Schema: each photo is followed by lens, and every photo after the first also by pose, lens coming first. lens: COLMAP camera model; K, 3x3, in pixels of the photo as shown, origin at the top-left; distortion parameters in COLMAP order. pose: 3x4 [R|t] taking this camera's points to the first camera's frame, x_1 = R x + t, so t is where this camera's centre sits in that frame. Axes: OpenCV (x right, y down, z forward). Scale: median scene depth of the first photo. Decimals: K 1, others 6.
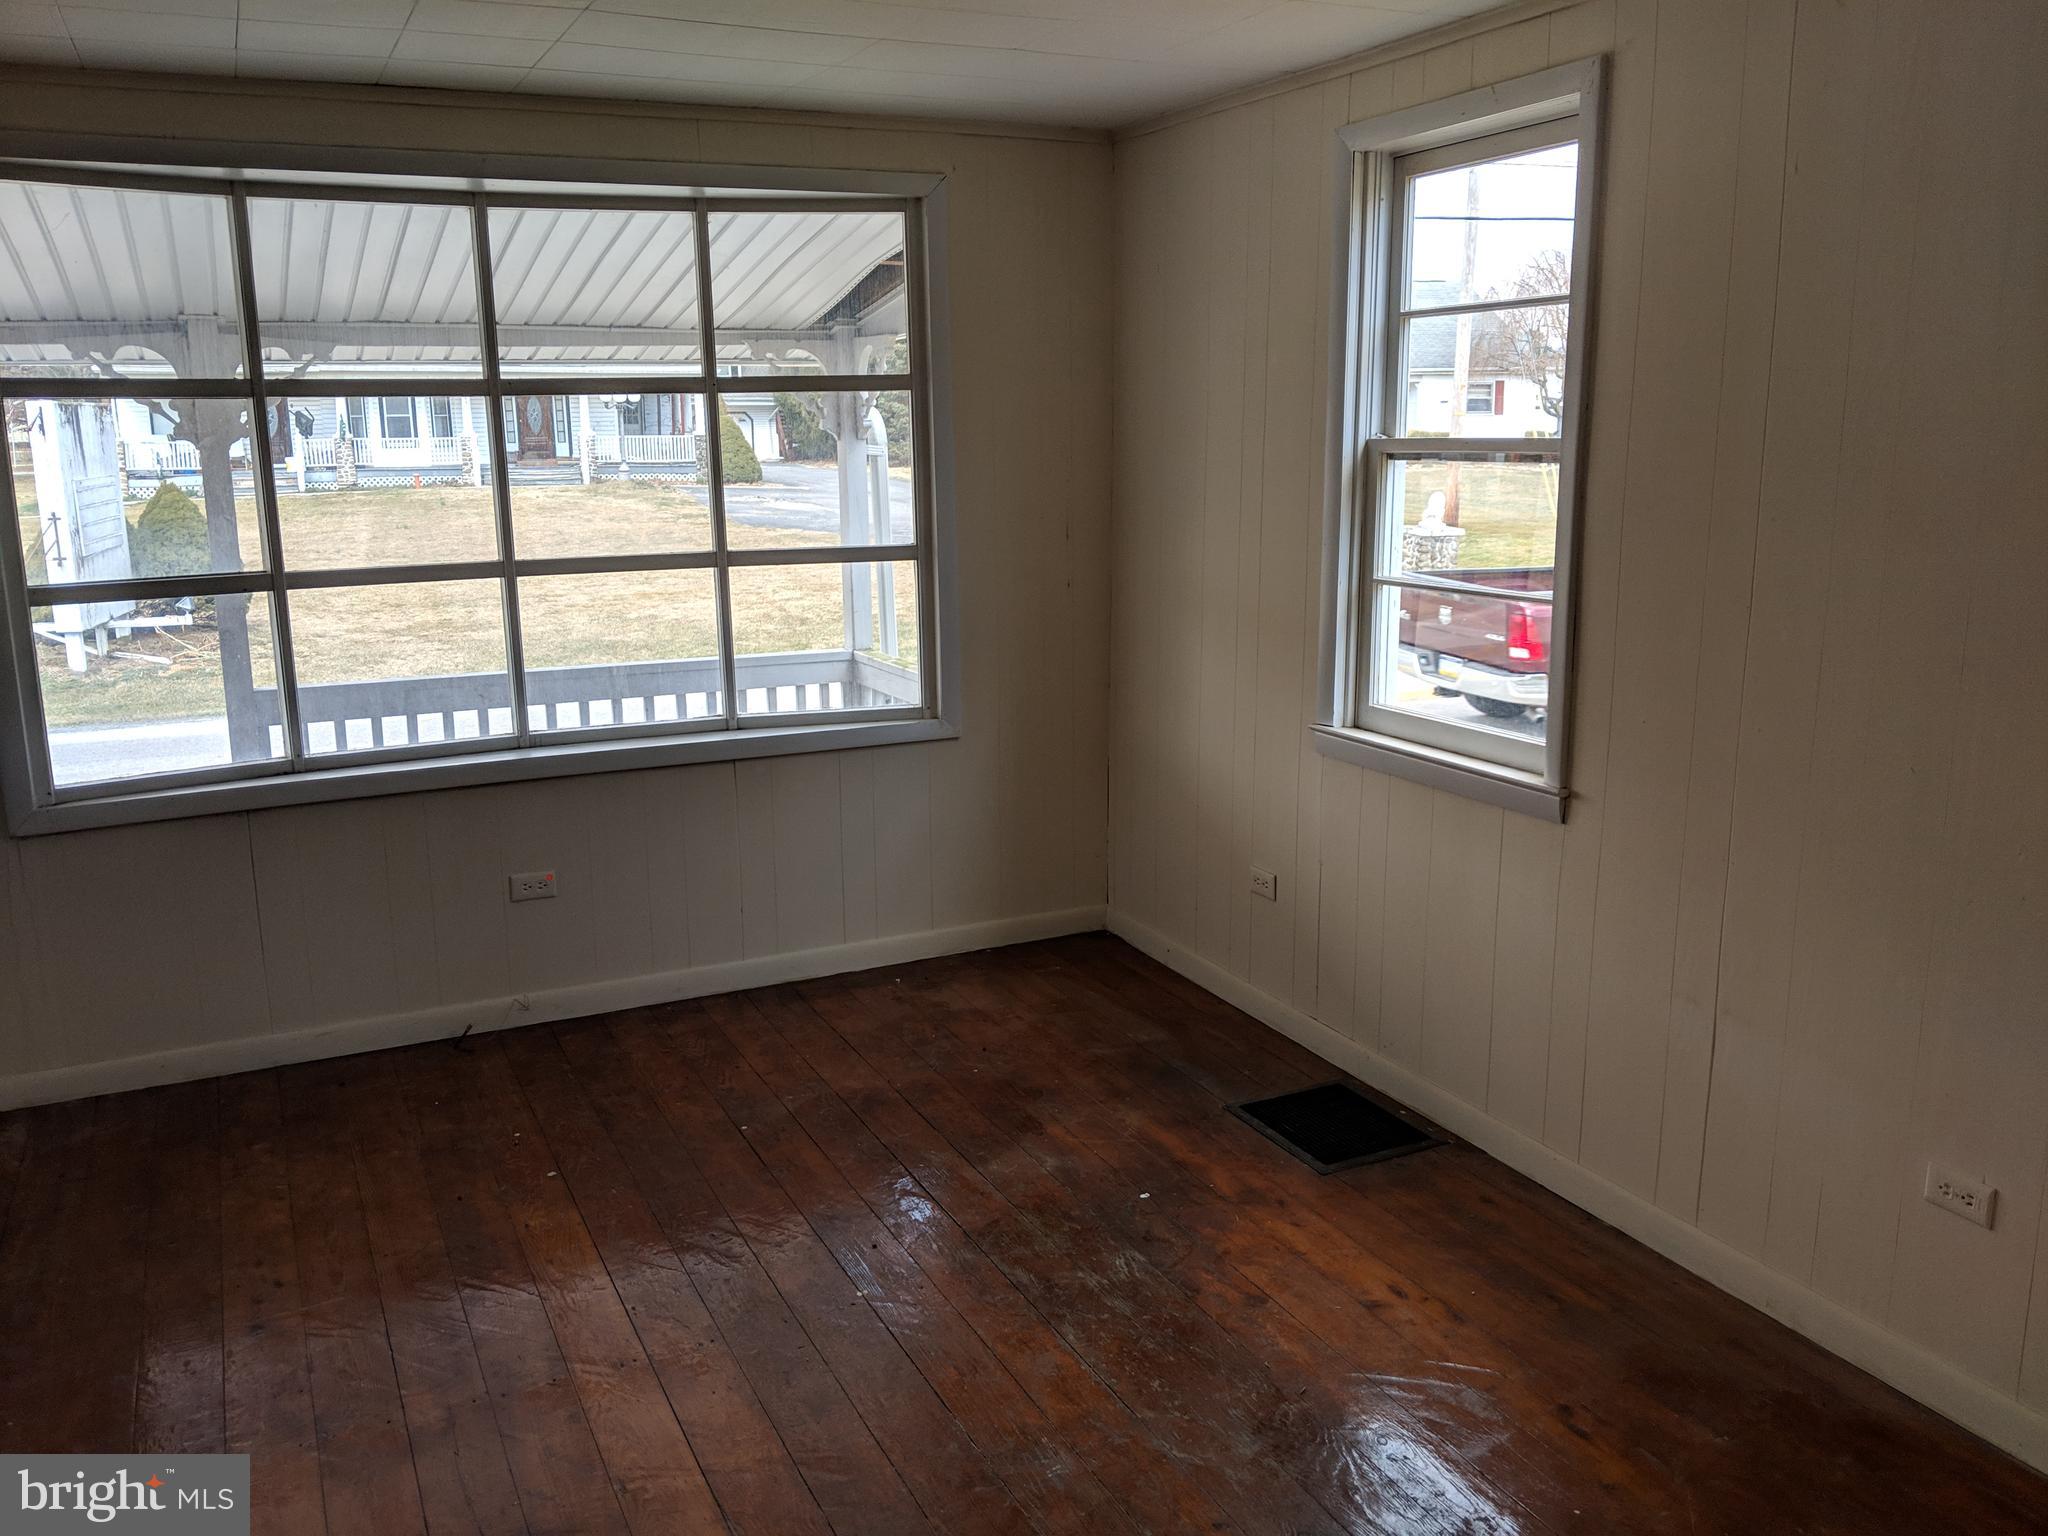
lens RADIAL K [[1715.4, 0, 1024.0], [0, 1715.4, 768.0], [0, 0, 1]] dist [0.004796, 0.005276]
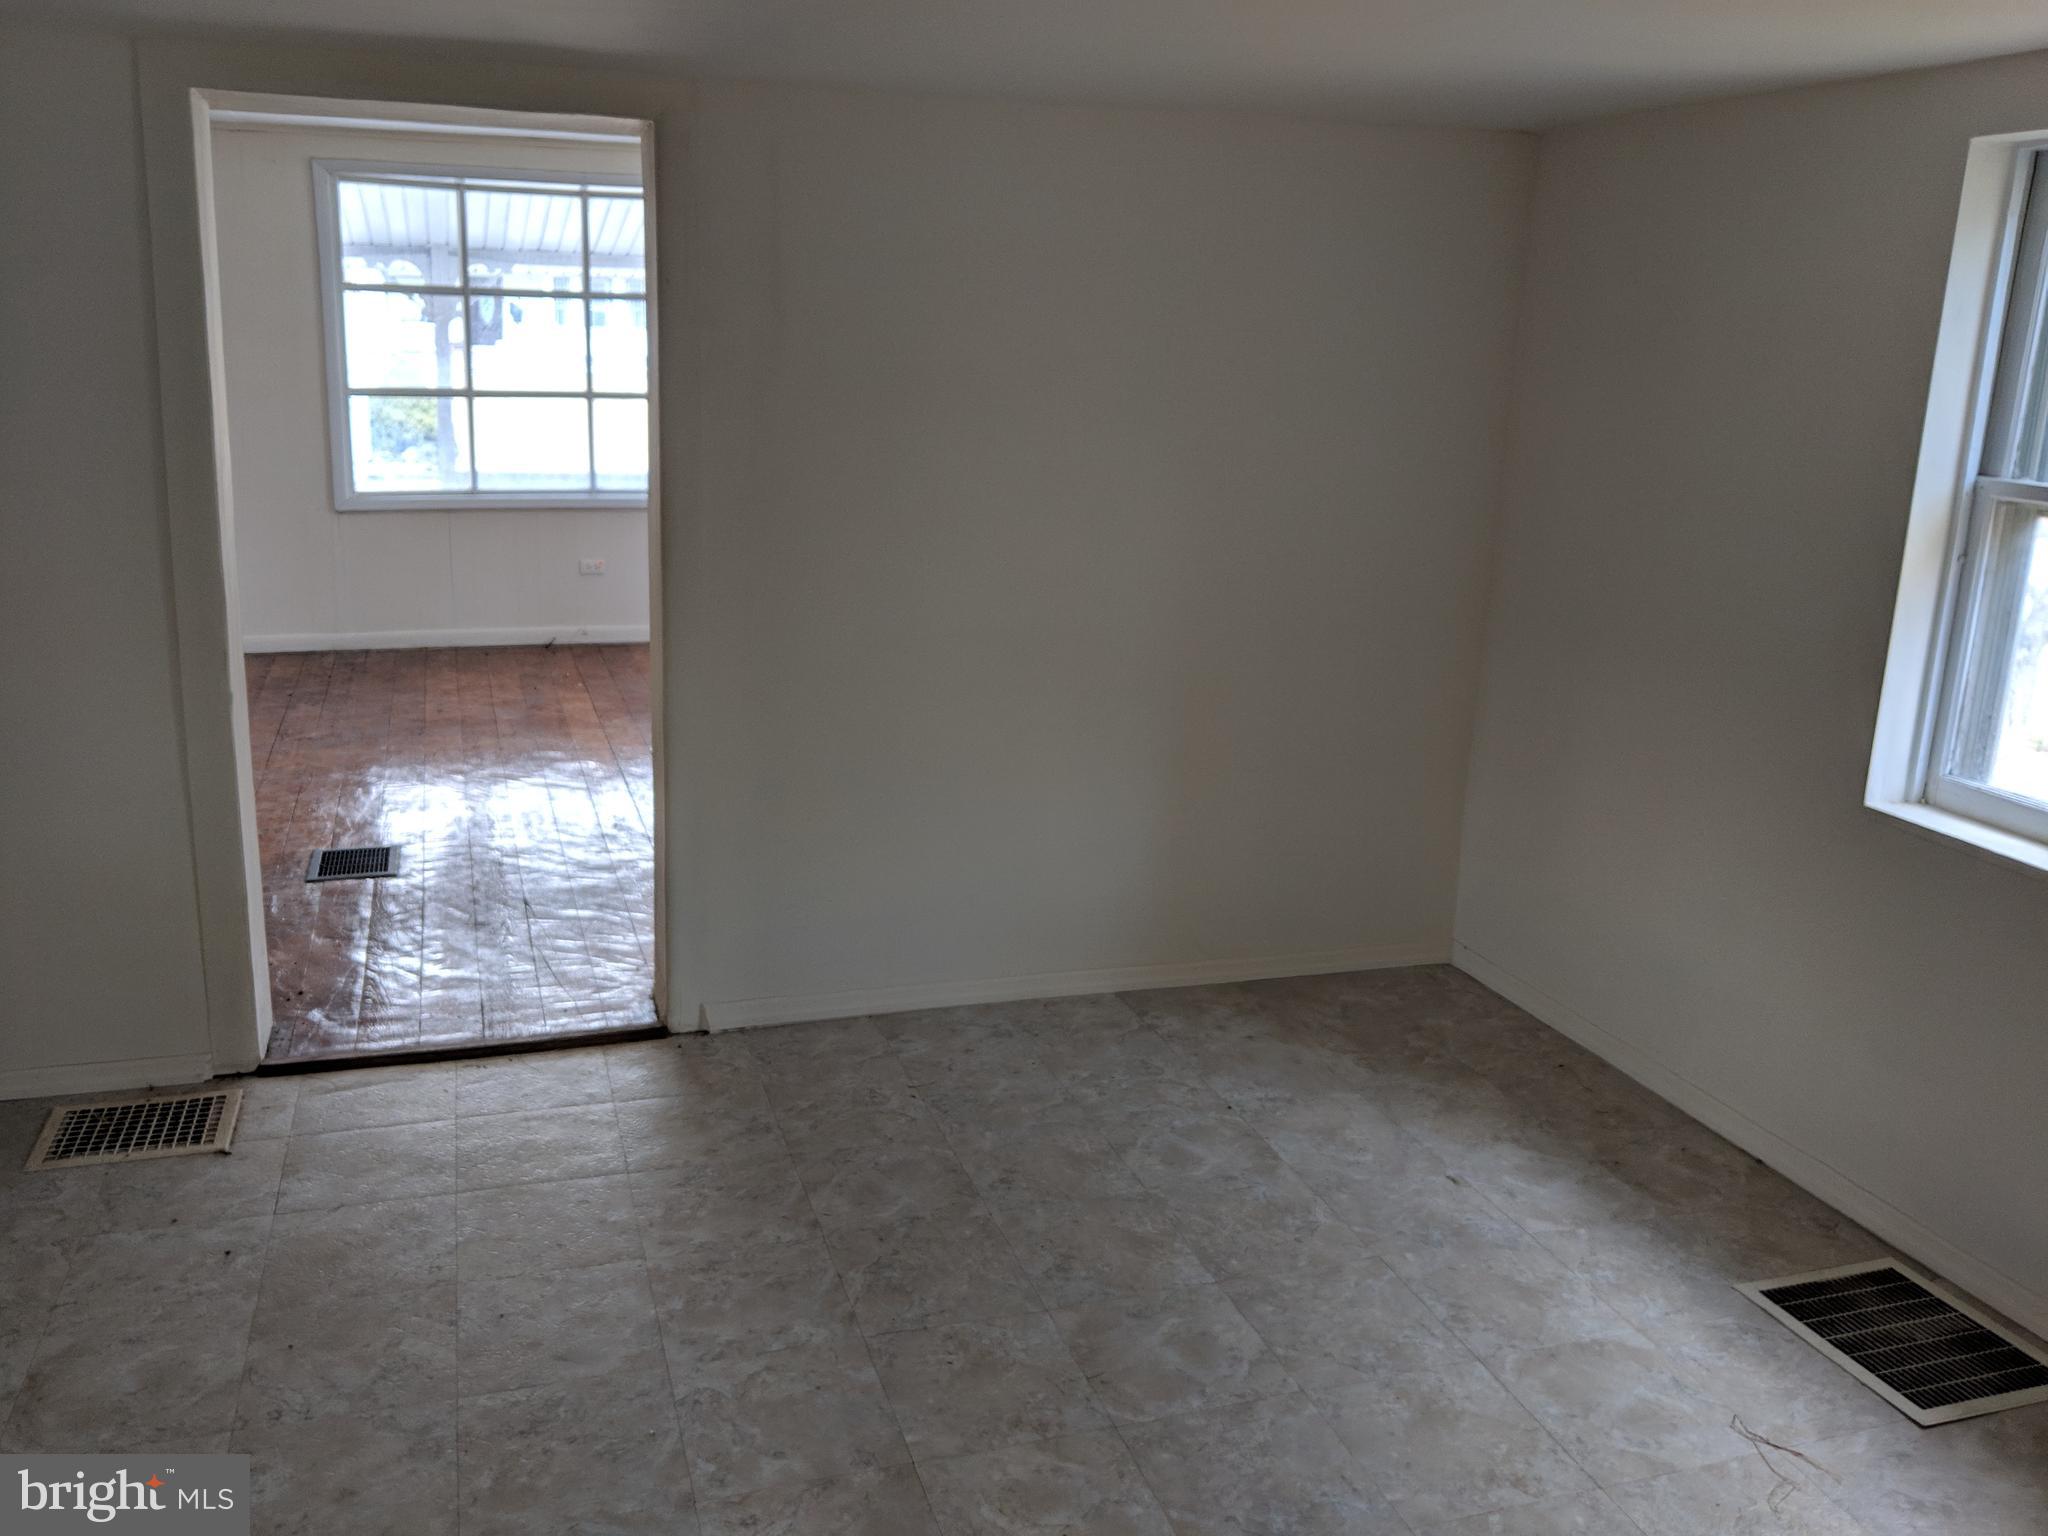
lens RADIAL K [[1715.4, 0, 1024.0], [0, 1715.4, 768.0], [0, 0, 1]] dist [0.004796, 0.005276]
pose [[0.991988, 0.077858, -0.099492, 0.385560], [-0.073267, 0.996108, 0.049000, 0.160379], [0.102920, -0.041318, 0.993831, -0.823004]]
